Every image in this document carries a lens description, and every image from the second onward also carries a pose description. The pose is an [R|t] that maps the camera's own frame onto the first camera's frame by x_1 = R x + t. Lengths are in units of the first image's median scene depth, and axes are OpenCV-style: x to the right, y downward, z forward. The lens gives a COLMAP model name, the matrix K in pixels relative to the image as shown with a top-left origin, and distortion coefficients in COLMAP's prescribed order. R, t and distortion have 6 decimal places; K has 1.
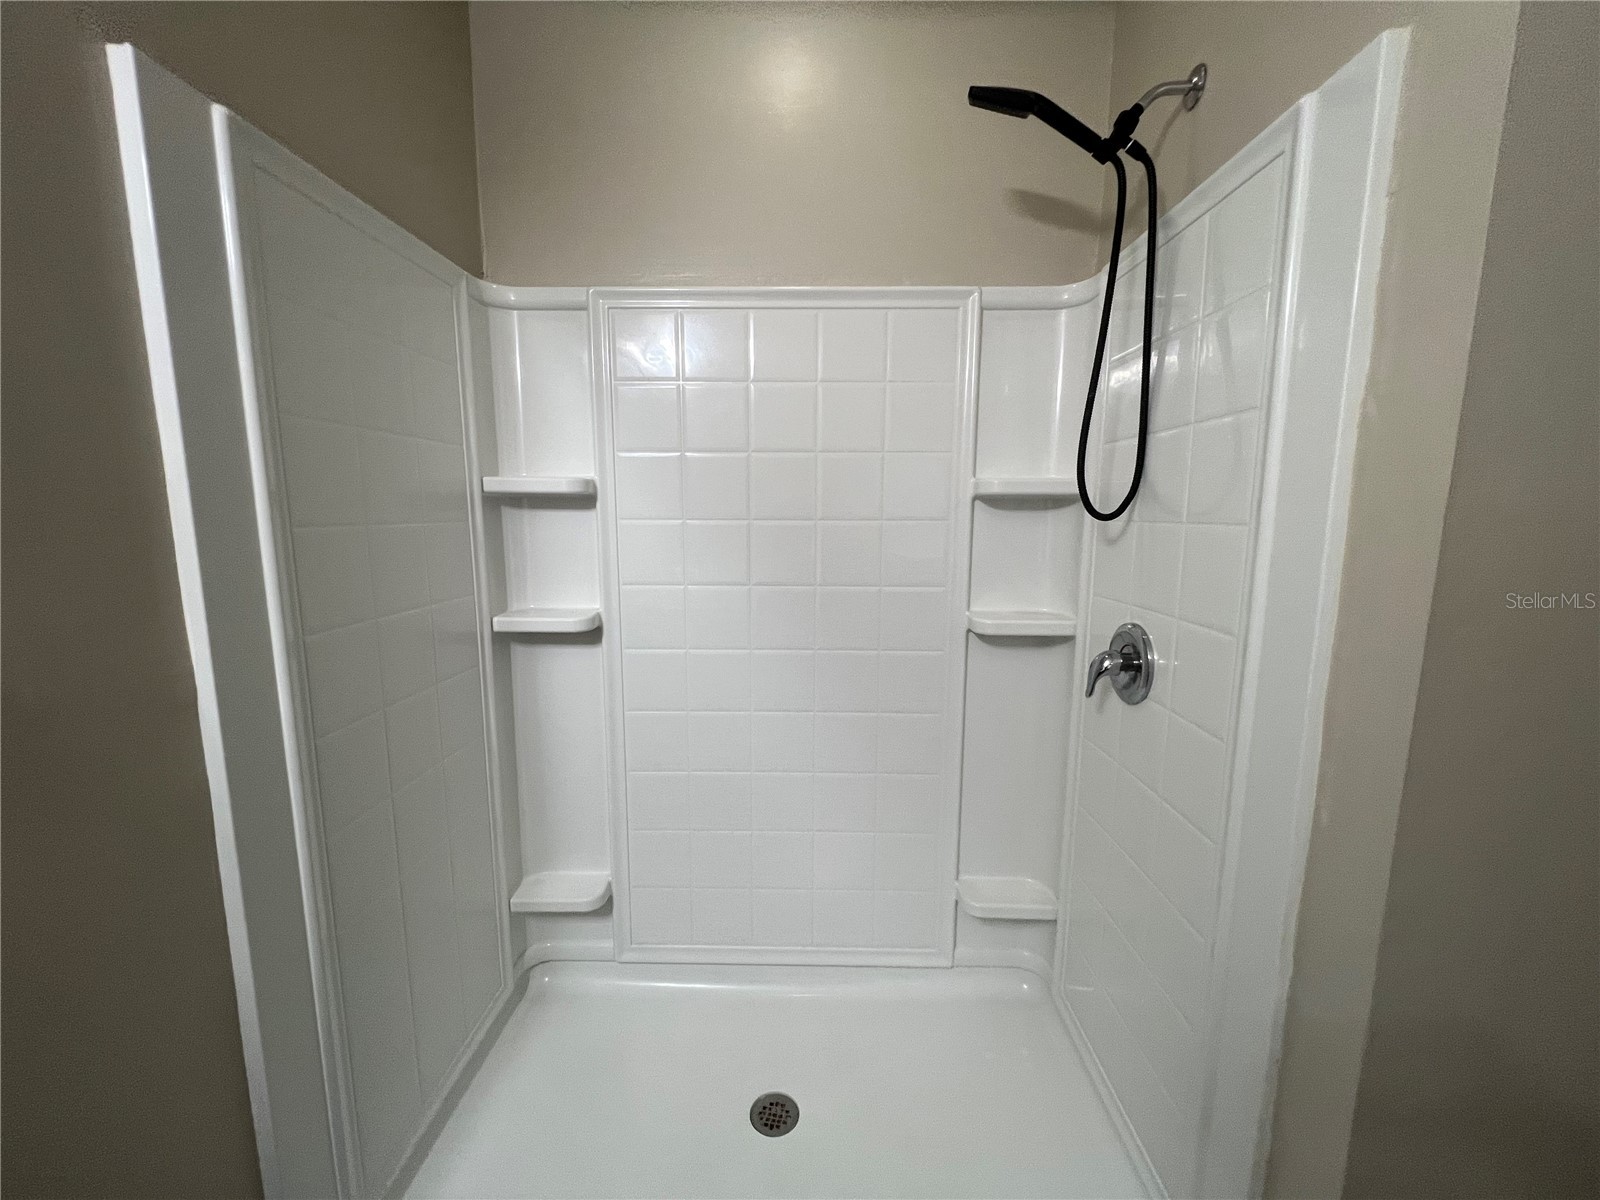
lens RADIAL K [[645.7, 0, 799.8], [0, 645.7, 603.5], [0, 0, 1]] dist [-0.000897, 0.000739]
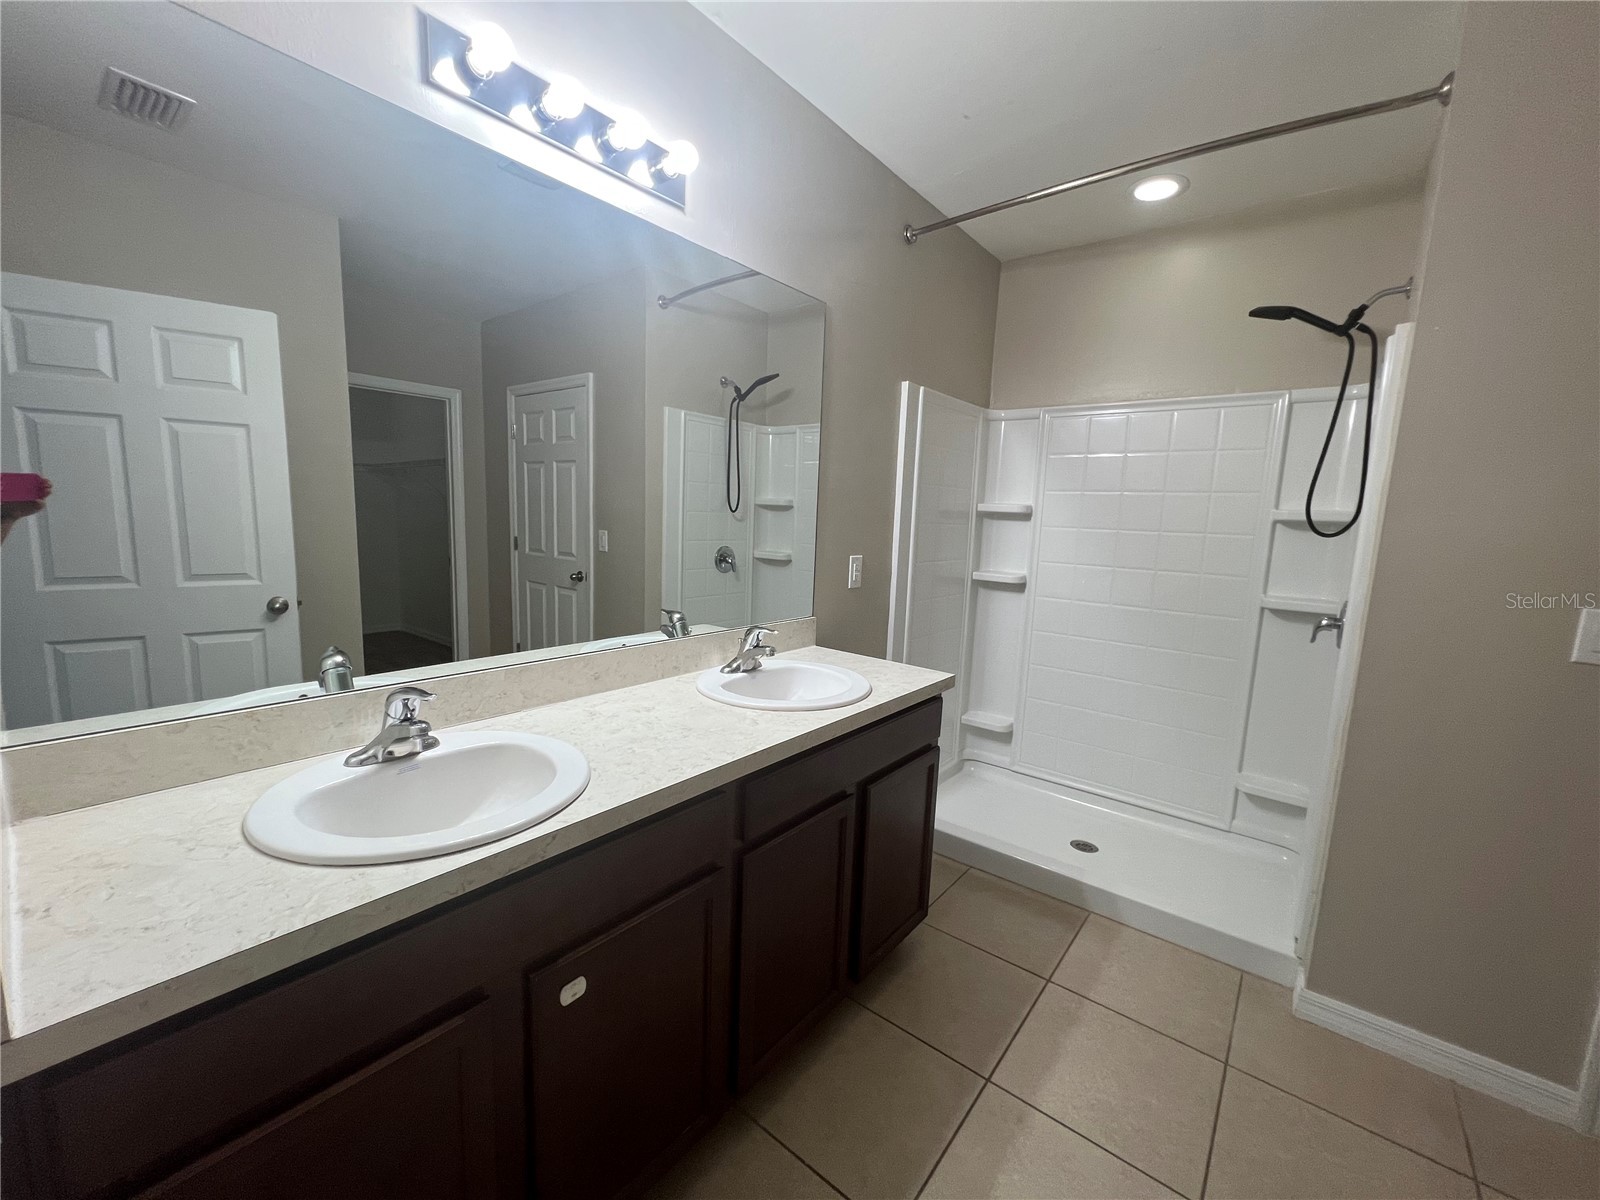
lens RADIAL K [[645.7, 0, 799.8], [0, 645.7, 603.5], [0, 0, 1]] dist [-0.000897, 0.000739]
pose [[0.793314, 0.108468, -0.599072, 0.329005], [-0.121561, 0.992408, 0.018709, 0.150305], [0.596553, 0.057982, 0.800476, -0.970206]]
